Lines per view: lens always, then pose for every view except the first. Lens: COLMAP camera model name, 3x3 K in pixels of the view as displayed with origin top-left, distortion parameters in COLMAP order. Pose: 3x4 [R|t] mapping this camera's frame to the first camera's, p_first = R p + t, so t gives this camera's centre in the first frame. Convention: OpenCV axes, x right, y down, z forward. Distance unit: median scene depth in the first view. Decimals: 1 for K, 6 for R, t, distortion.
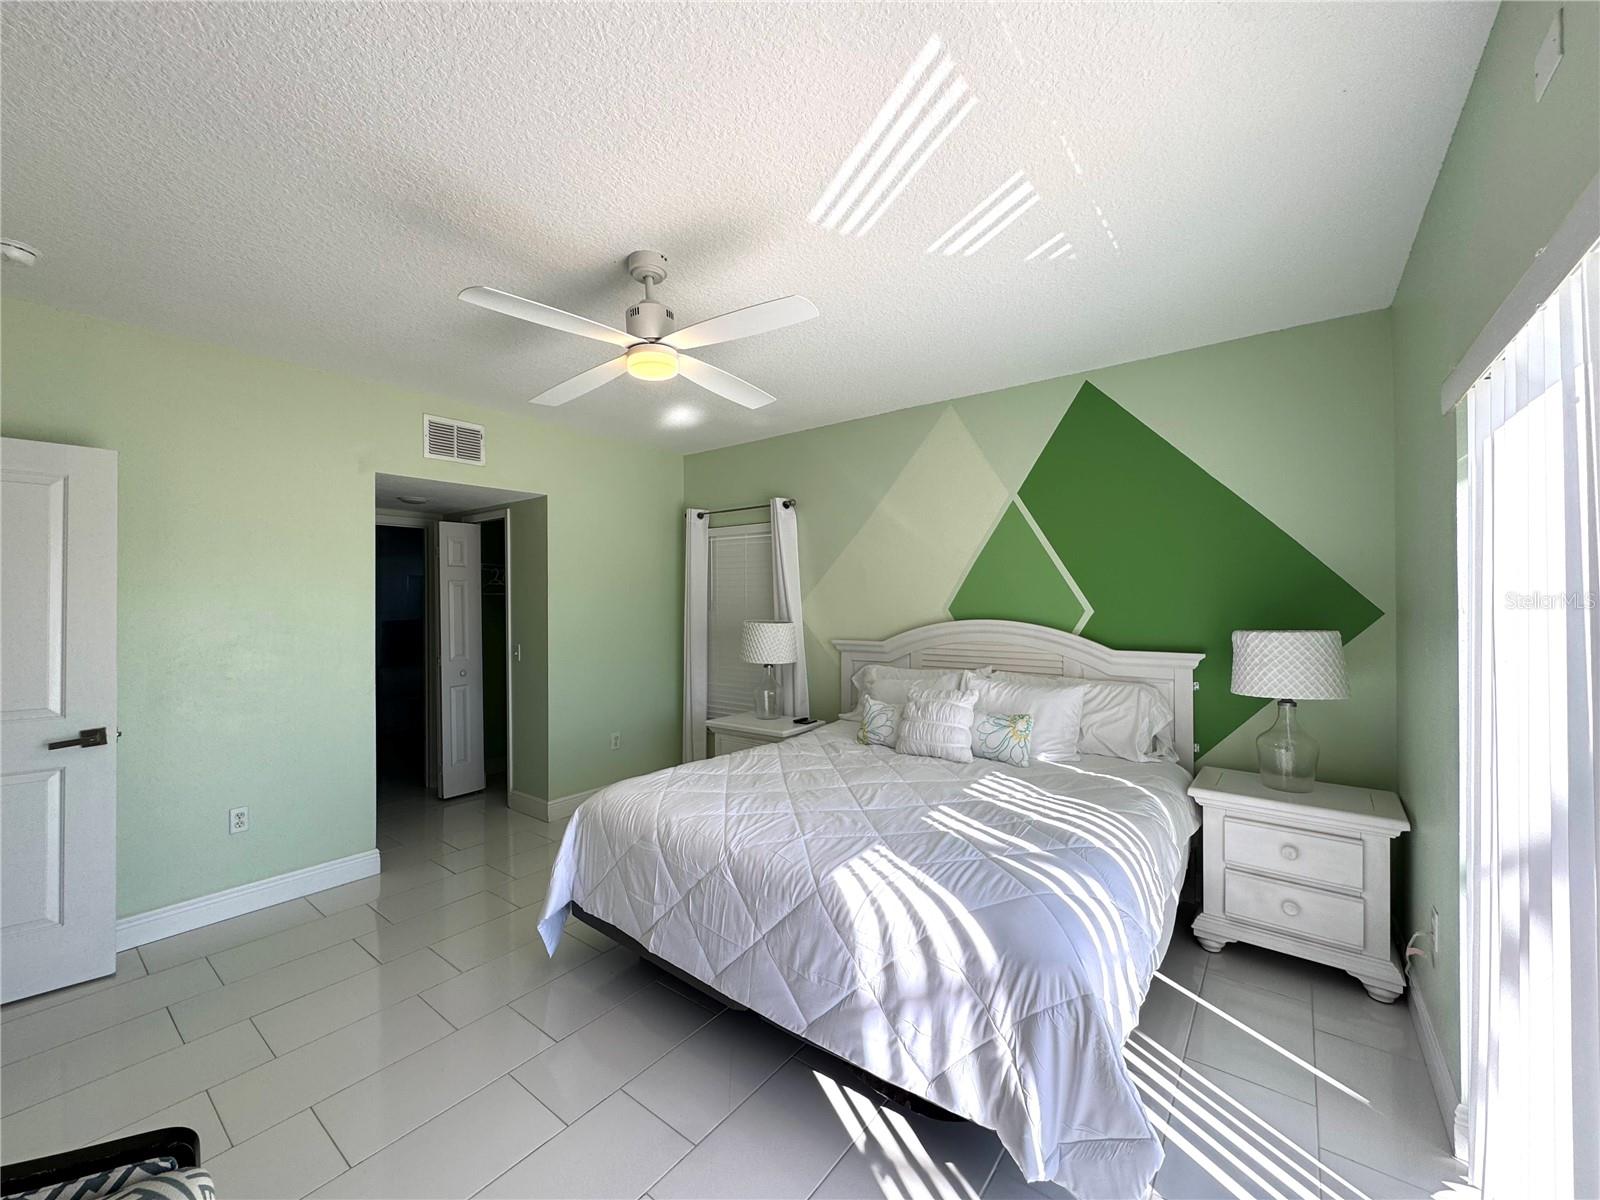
lens RADIAL K [[641.5, 0, 801.7], [0, 641.5, 595.8], [0, 0, 1]] dist [-0.006119, -0.000459]
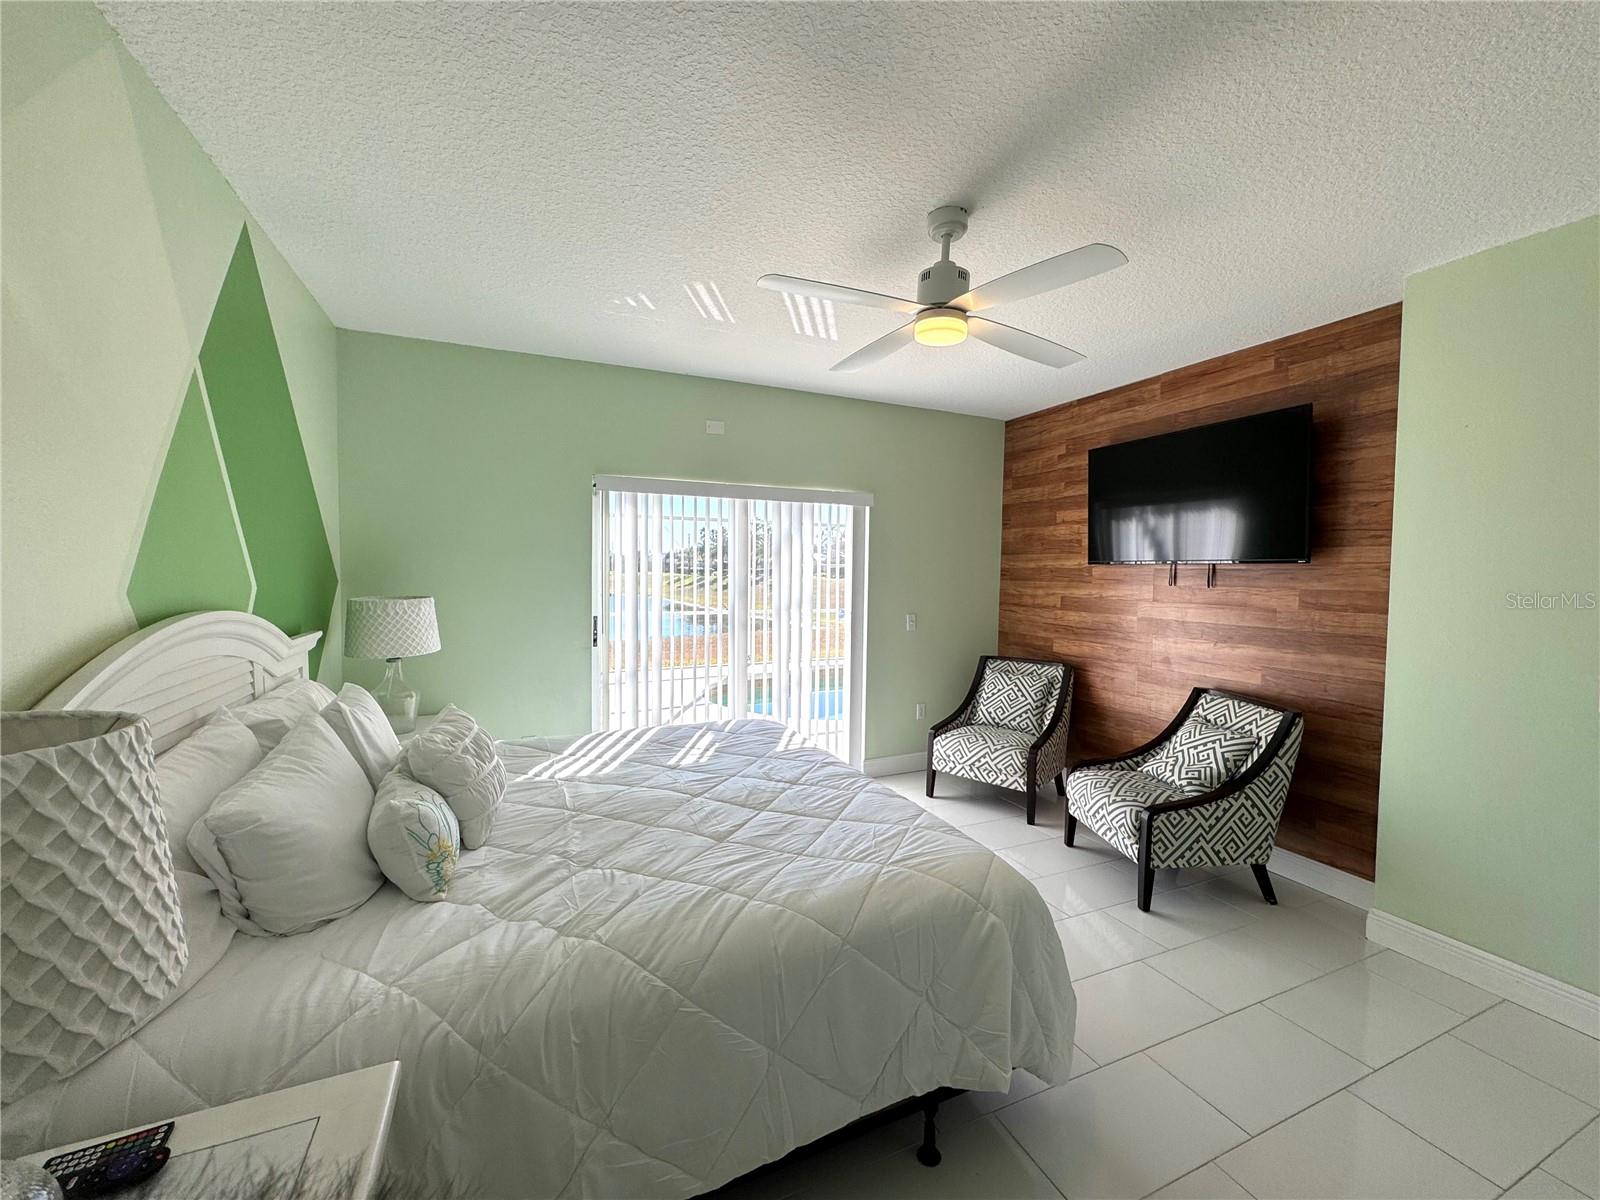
lens RADIAL K [[641.5, 0, 801.7], [0, 641.5, 595.8], [0, 0, 1]] dist [-0.006119, -0.000459]
pose [[-0.881280, -0.021404, 0.472109, -0.459720], [-0.008367, 0.999524, 0.029696, 0.013065], [-0.472520, 0.022220, -0.881040, 1.764030]]
